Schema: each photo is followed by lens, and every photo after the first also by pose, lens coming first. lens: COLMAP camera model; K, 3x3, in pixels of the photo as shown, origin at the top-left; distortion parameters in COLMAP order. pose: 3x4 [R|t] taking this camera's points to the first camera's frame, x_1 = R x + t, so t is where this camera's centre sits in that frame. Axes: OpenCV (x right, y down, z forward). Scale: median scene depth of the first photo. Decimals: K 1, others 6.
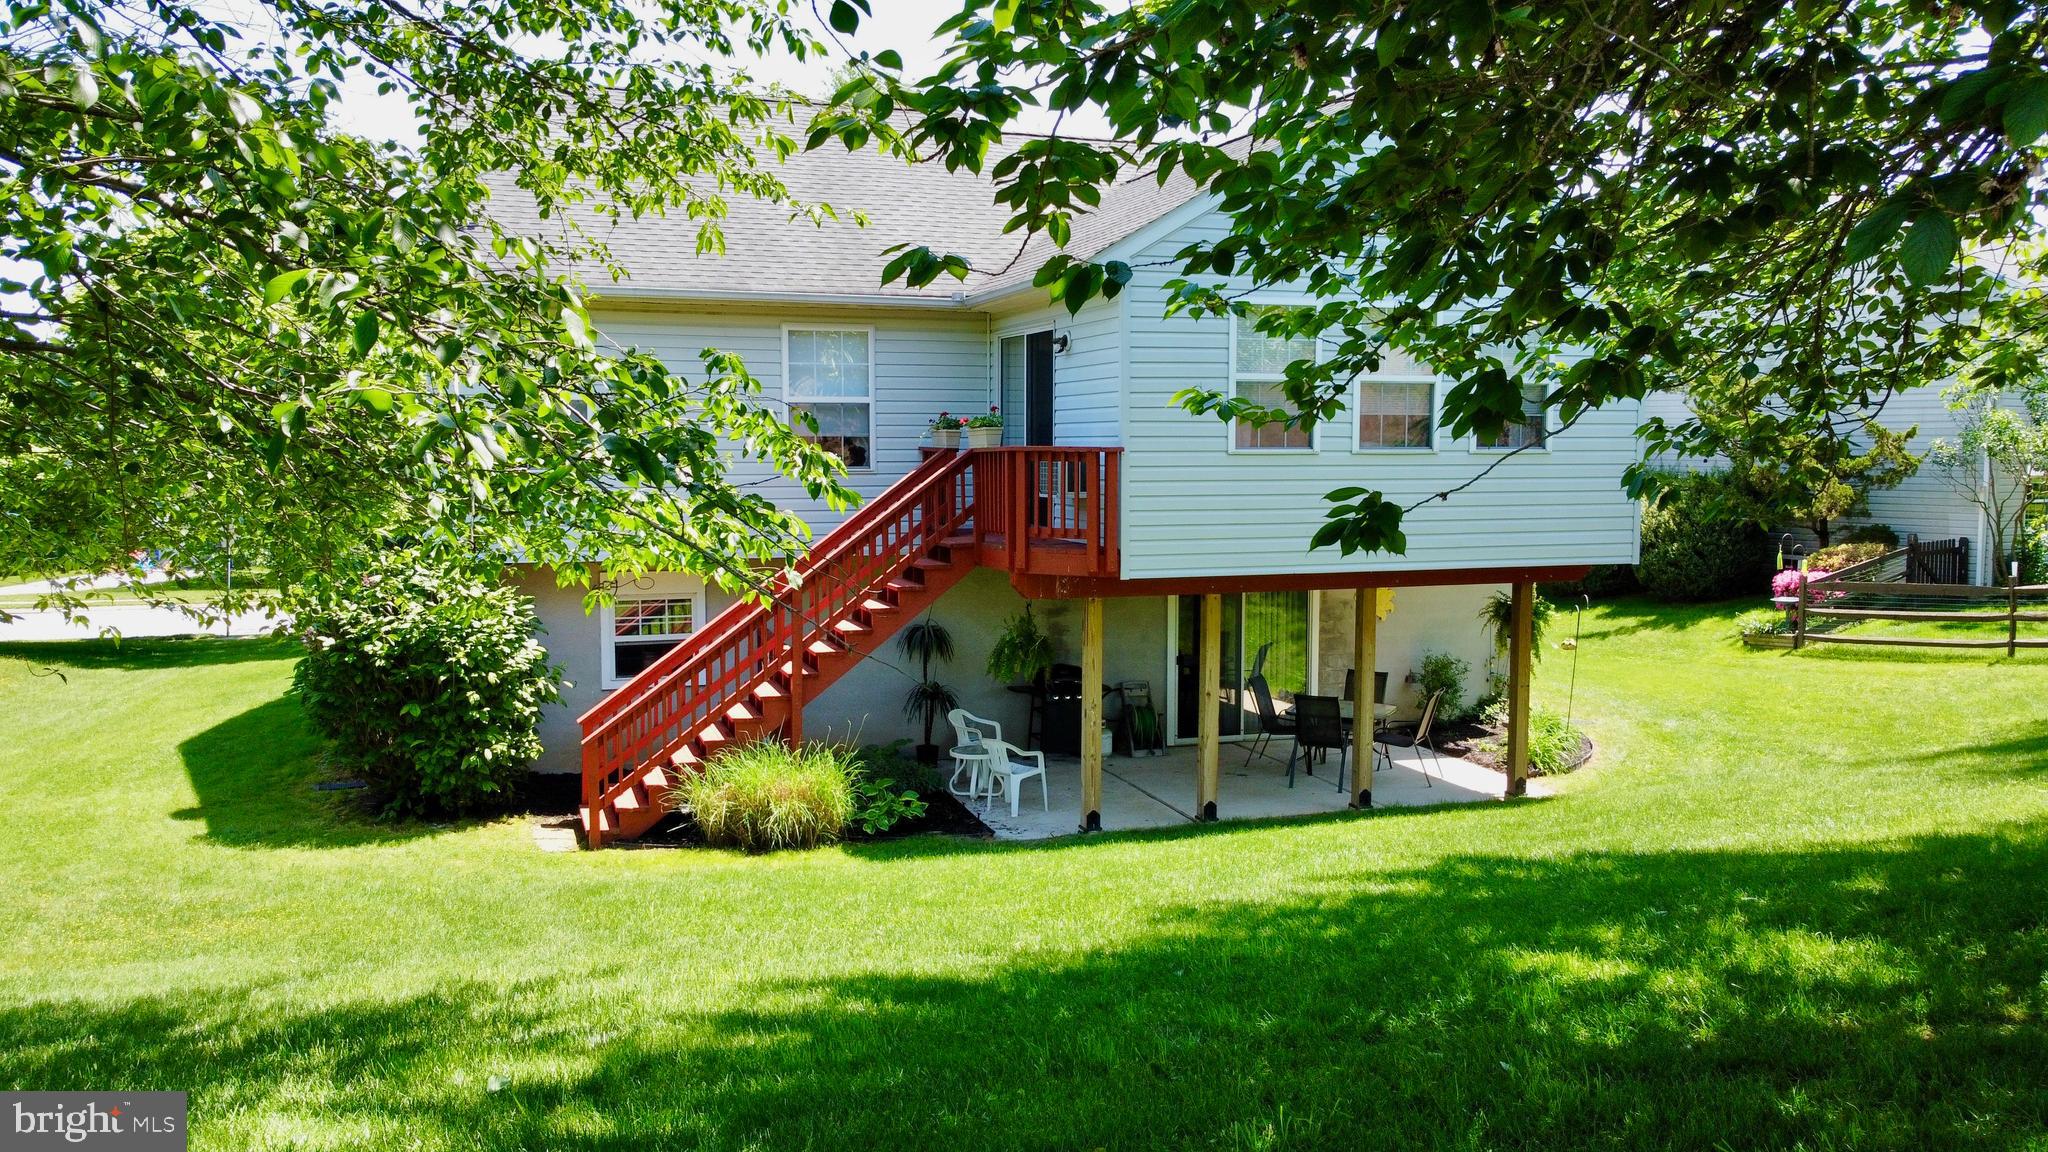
lens RADIAL K [[1543.9, 0, 1024.8], [0, 1543.9, 573.9], [0, 0, 1]] dist [-0.014893, -0.002225]
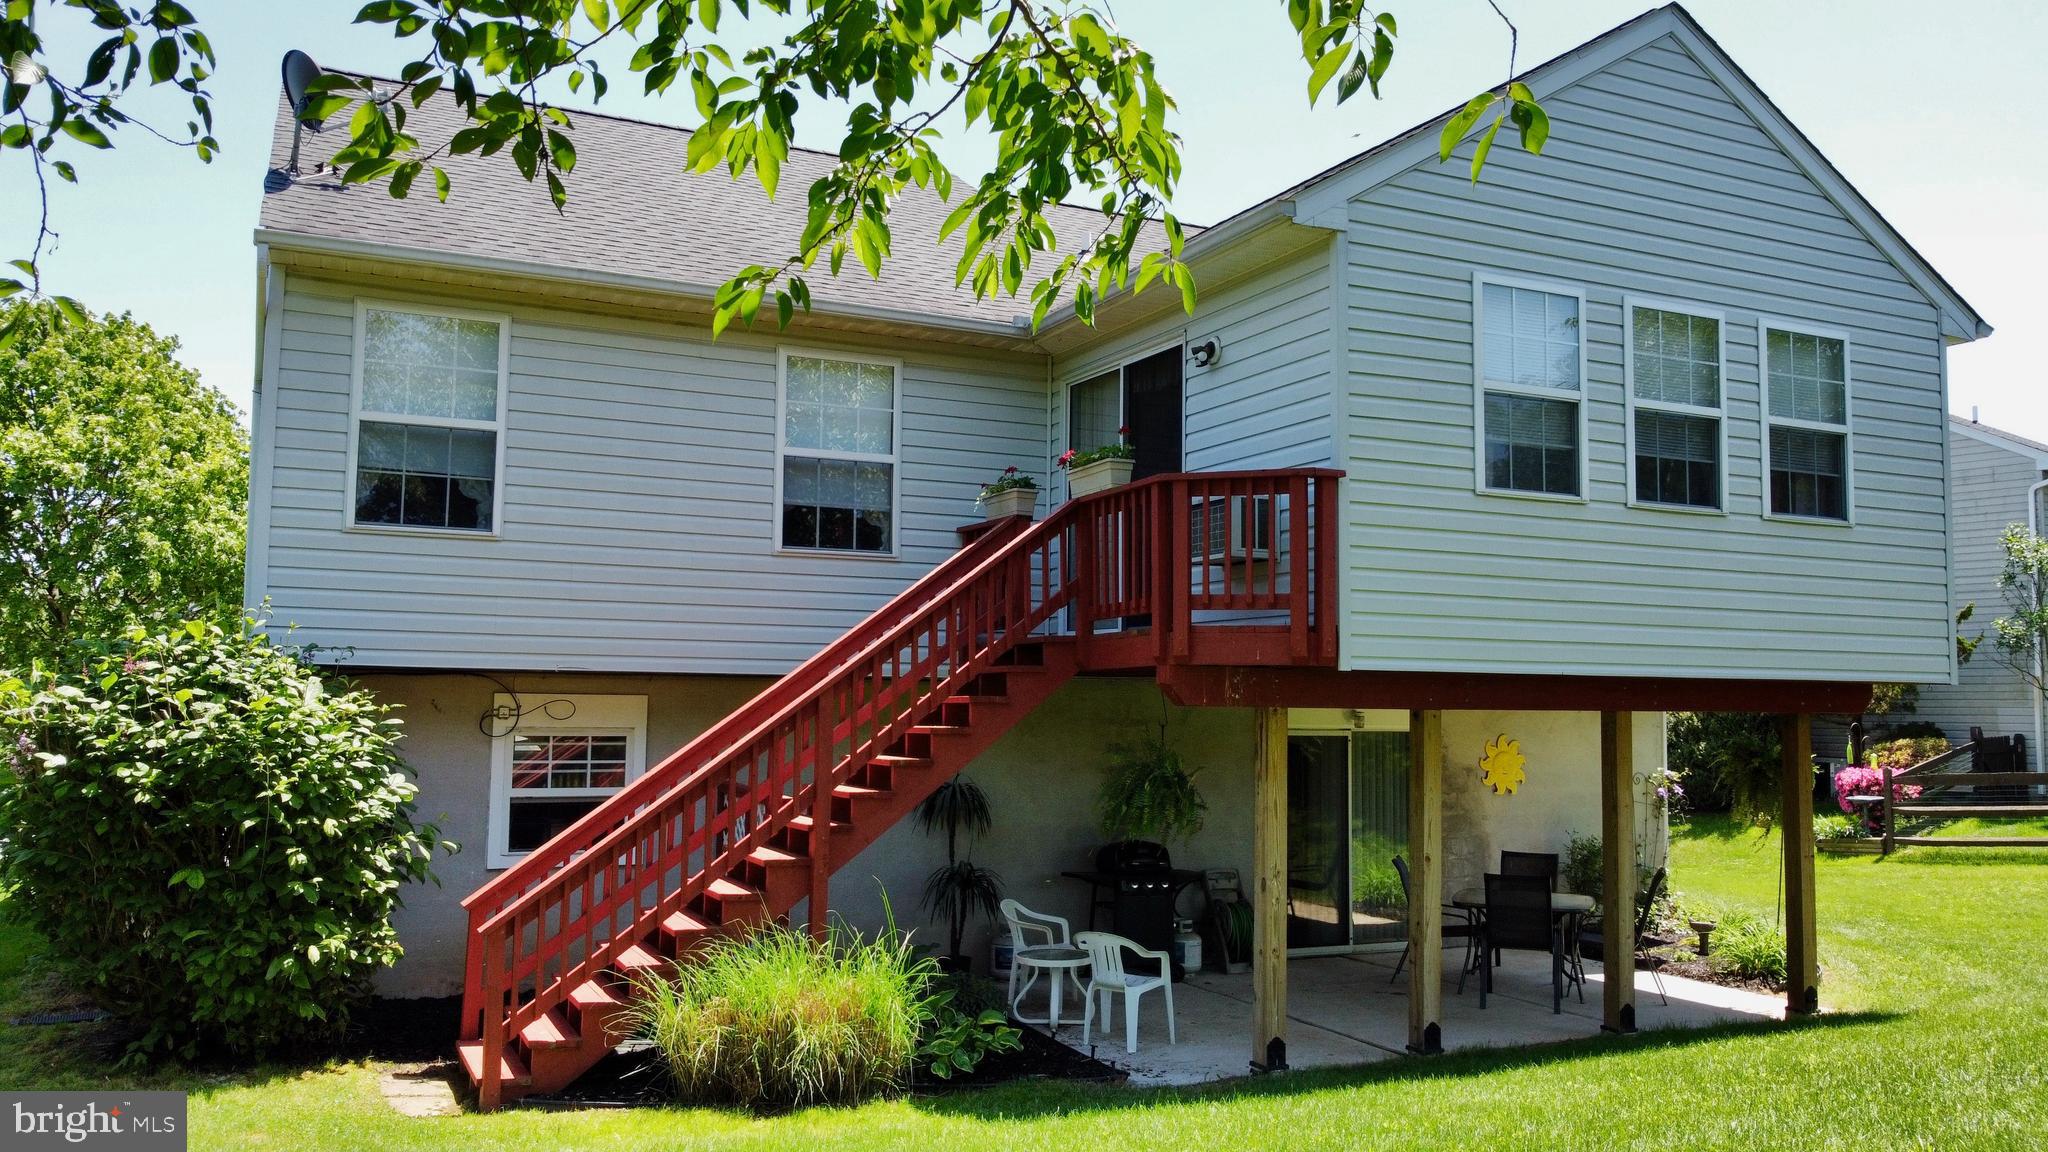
lens RADIAL K [[1543.9, 0, 1020.1], [0, 1543.9, 580.2], [0, 0, 1]] dist [-0.014893, -0.002225]
pose [[0.992774, 0.020571, 0.118224, -0.143254], [-0.000551, 0.985968, -0.166934, 0.071165], [-0.119999, 0.165663, 0.978854, 0.339361]]
